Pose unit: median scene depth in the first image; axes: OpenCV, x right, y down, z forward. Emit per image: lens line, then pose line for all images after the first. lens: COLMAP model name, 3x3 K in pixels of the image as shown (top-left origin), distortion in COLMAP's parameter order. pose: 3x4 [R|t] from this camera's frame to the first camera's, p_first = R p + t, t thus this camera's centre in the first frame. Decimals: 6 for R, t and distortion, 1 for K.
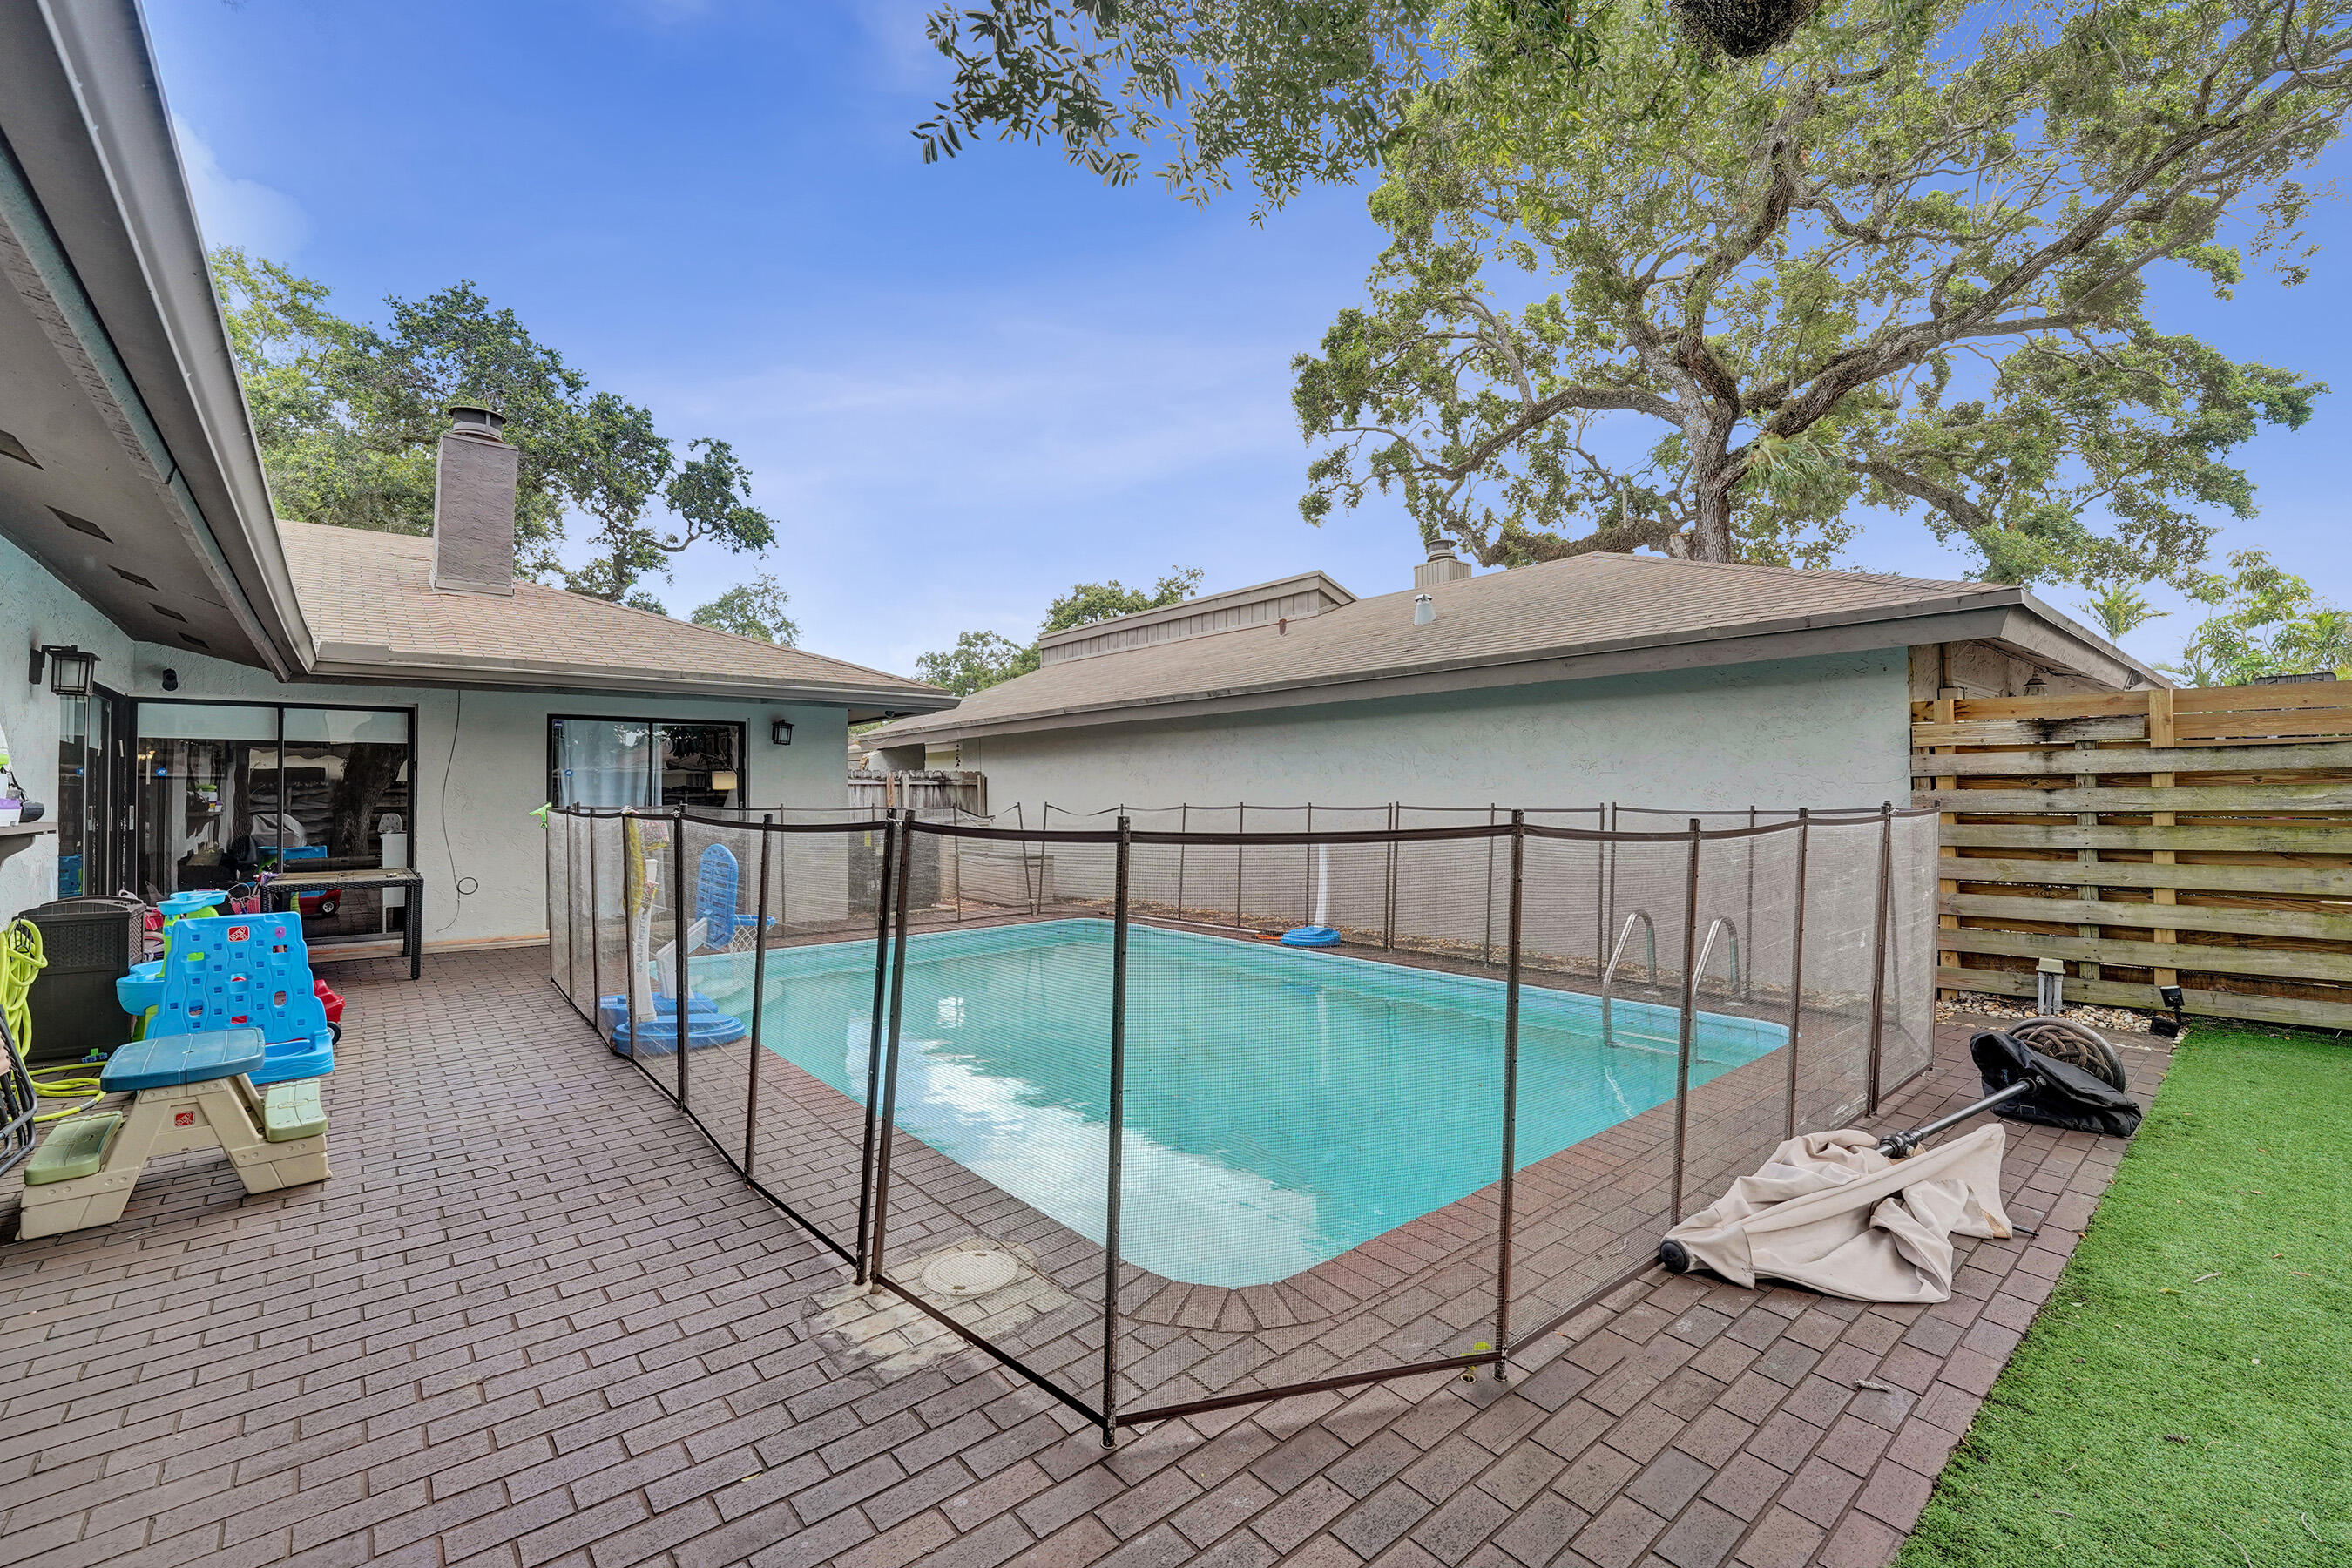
lens RADIAL K [[1023.7, 0, 1150.2], [0, 1023.7, 770.0], [0, 0, 1]] dist [-0.029004, 0.003140]
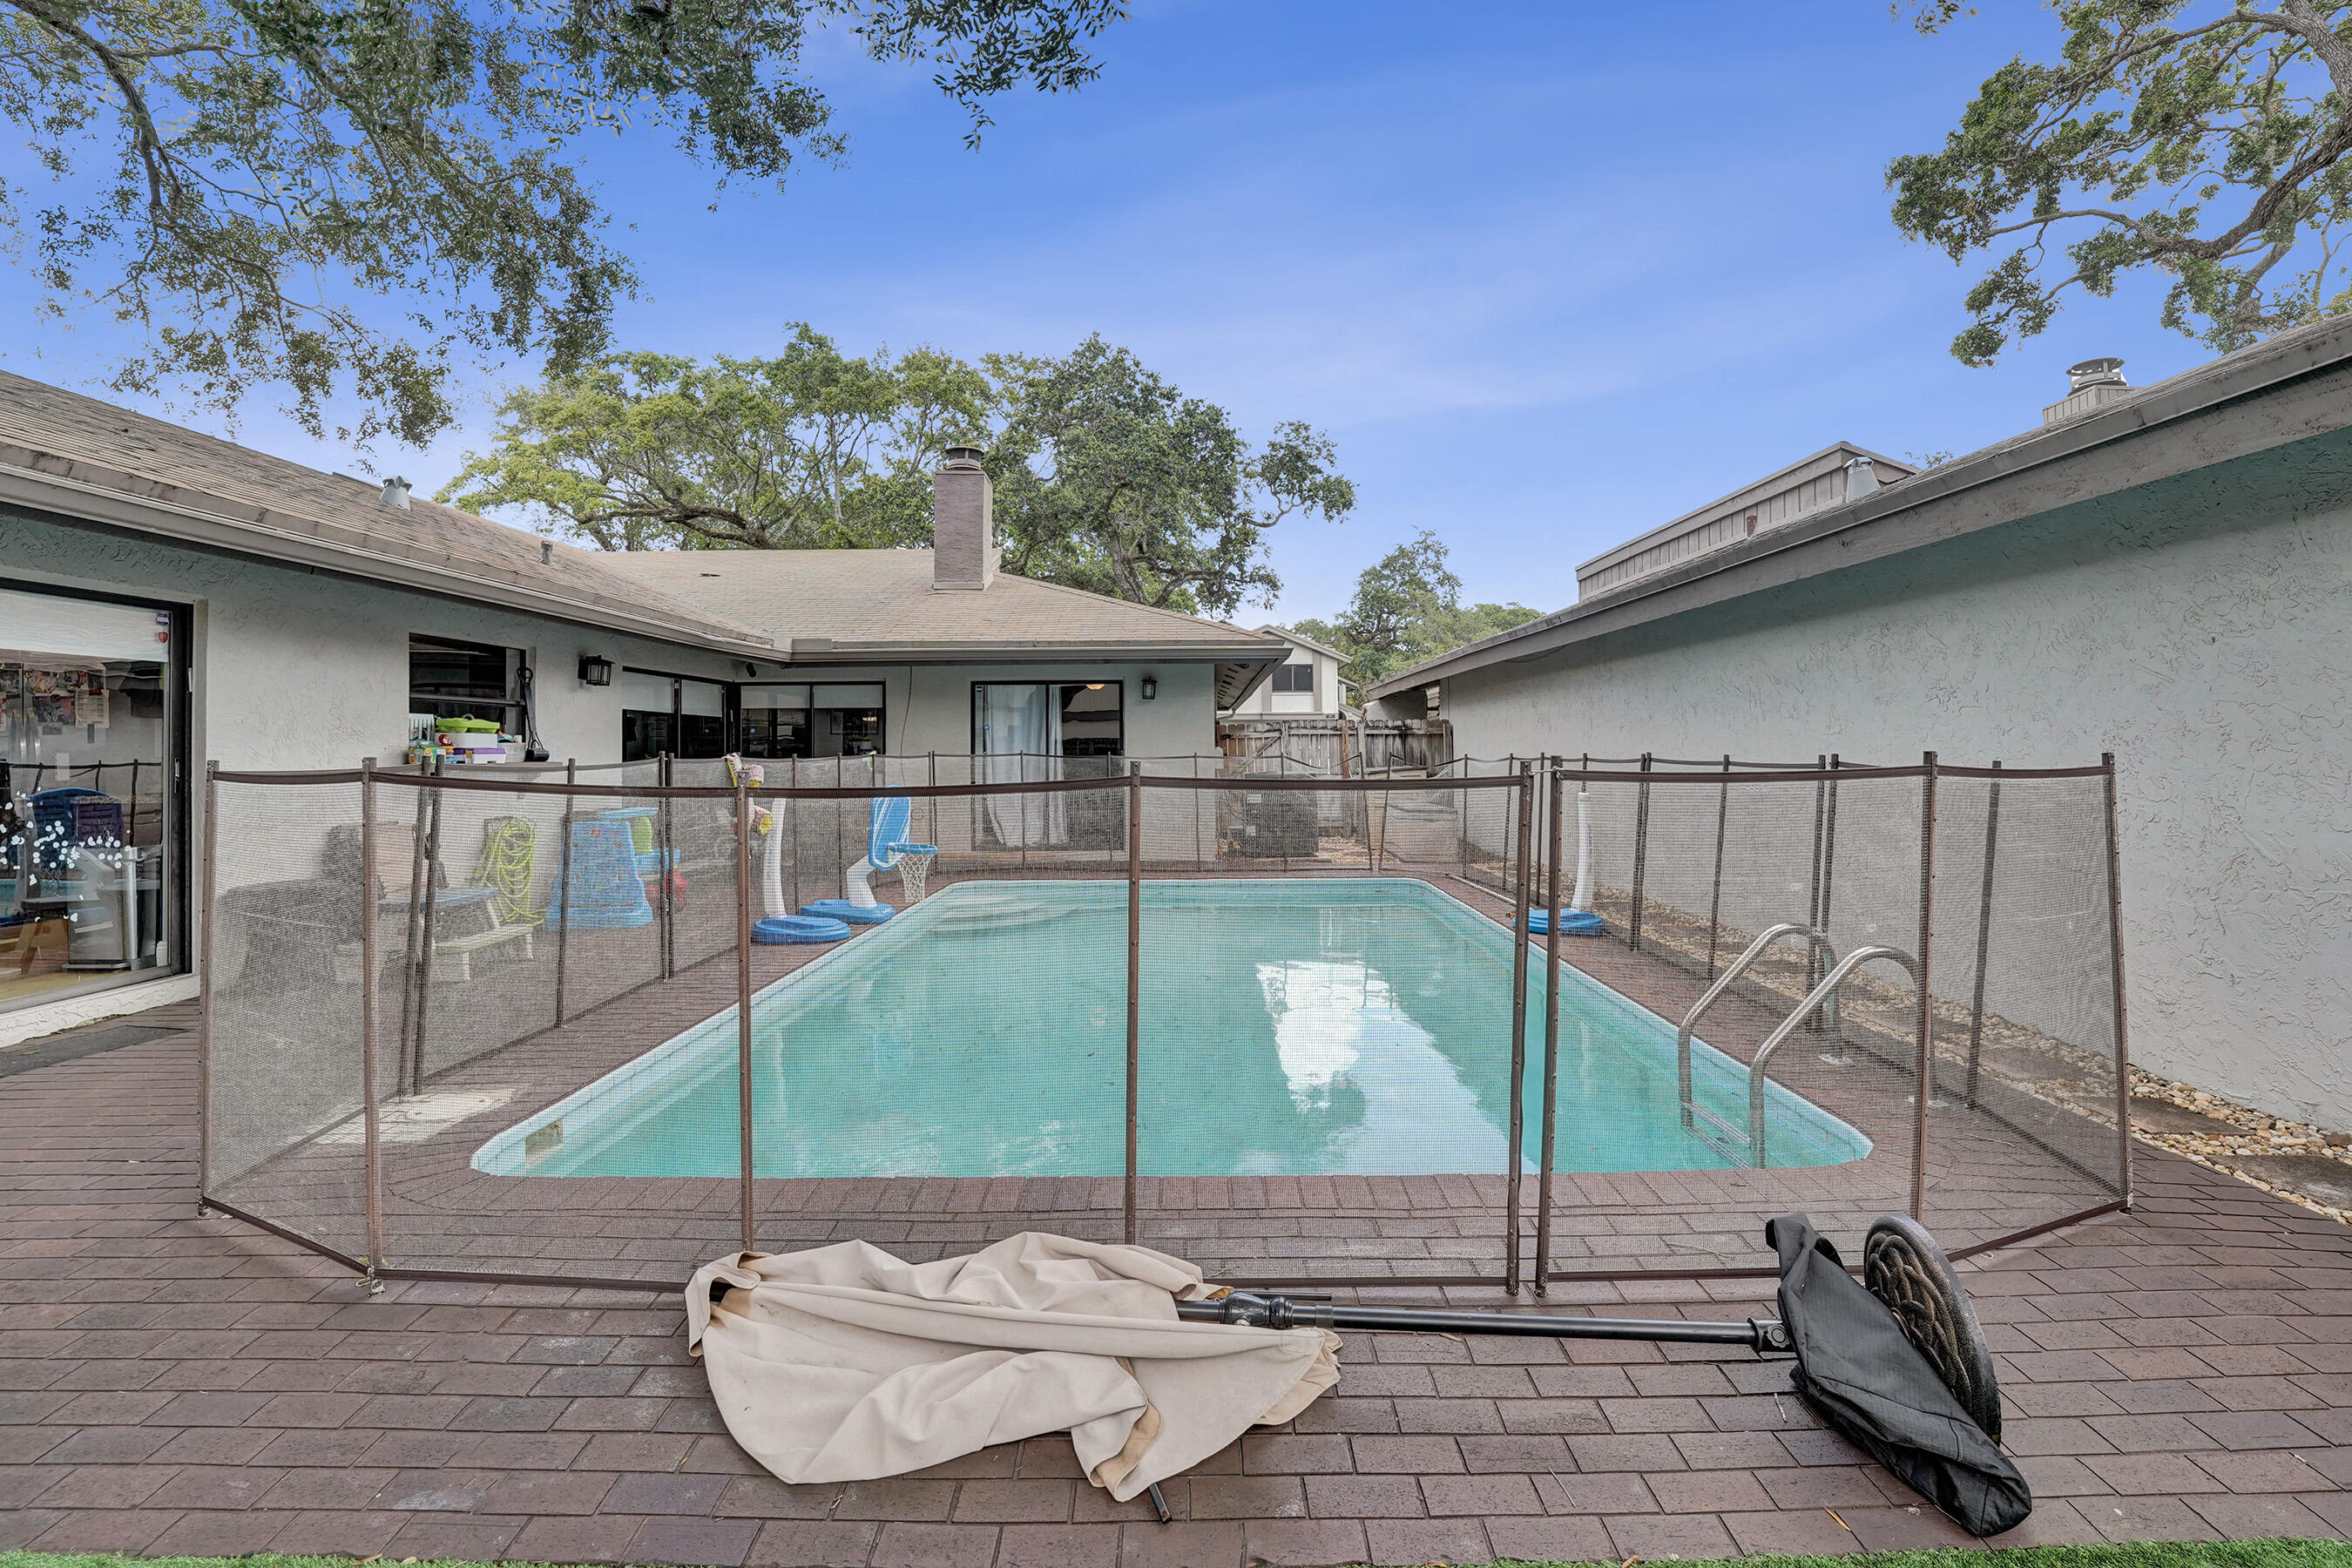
lens RADIAL K [[1023.7, 0, 1180.0], [0, 1023.7, 728.3], [0, 0, 1]] dist [-0.029004, 0.003140]
pose [[0.759906, -0.011890, -0.649924, 0.209906], [0.017312, 0.999848, 0.001949, 0.002732], [0.649802, -0.012733, 0.759997, 0.095694]]
